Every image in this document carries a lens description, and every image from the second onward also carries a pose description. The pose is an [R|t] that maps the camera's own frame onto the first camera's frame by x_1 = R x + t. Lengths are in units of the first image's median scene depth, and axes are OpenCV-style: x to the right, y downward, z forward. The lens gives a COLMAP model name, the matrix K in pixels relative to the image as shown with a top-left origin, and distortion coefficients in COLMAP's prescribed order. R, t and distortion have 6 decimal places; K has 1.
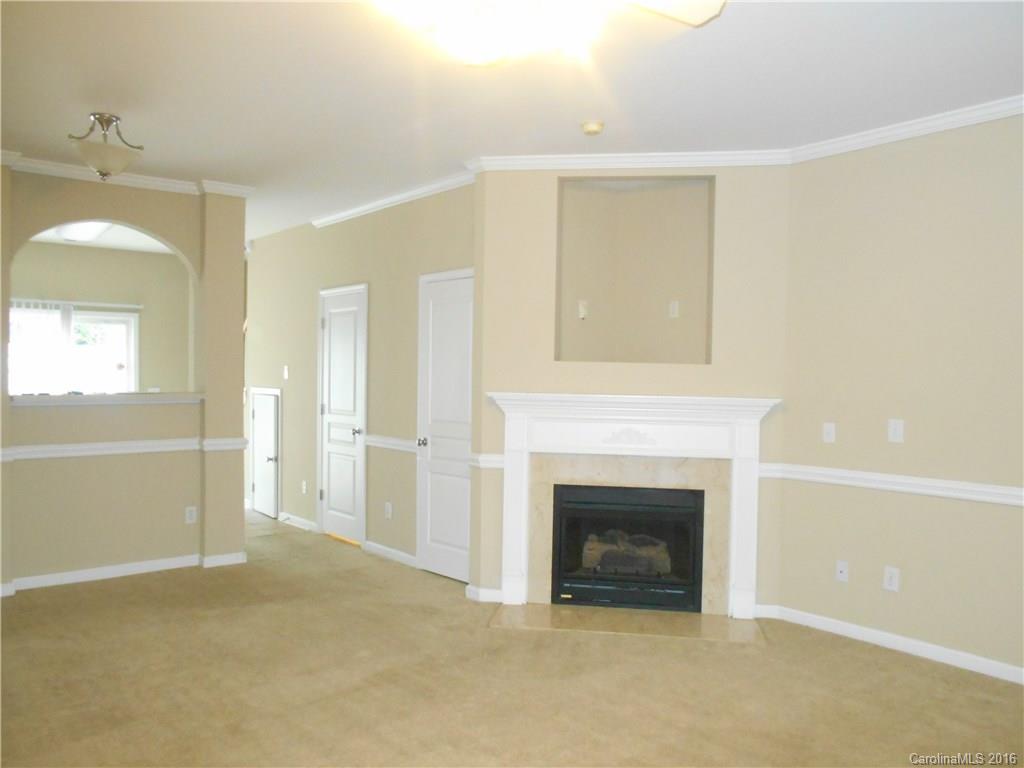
lens RADIAL K [[805.9, 0, 513.8], [0, 805.9, 388.9], [0, 0, 1]] dist [-0.006654, -0.001881]
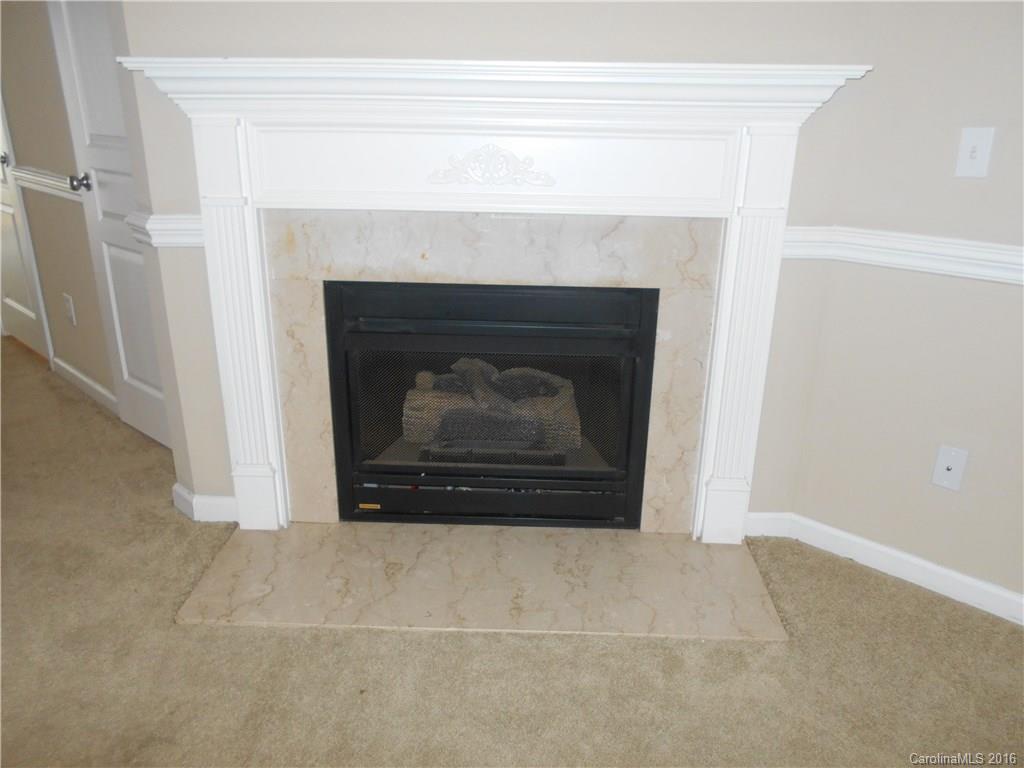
lens RADIAL K [[805.9, 0, 513.8], [0, 805.9, 388.9], [0, 0, 1]] dist [-0.006654, -0.001881]
pose [[0.993488, -0.045623, 0.104404, 0.104268], [0.007816, 0.941459, 0.337036, 0.025756], [-0.113669, -0.334025, 0.935685, 0.555828]]
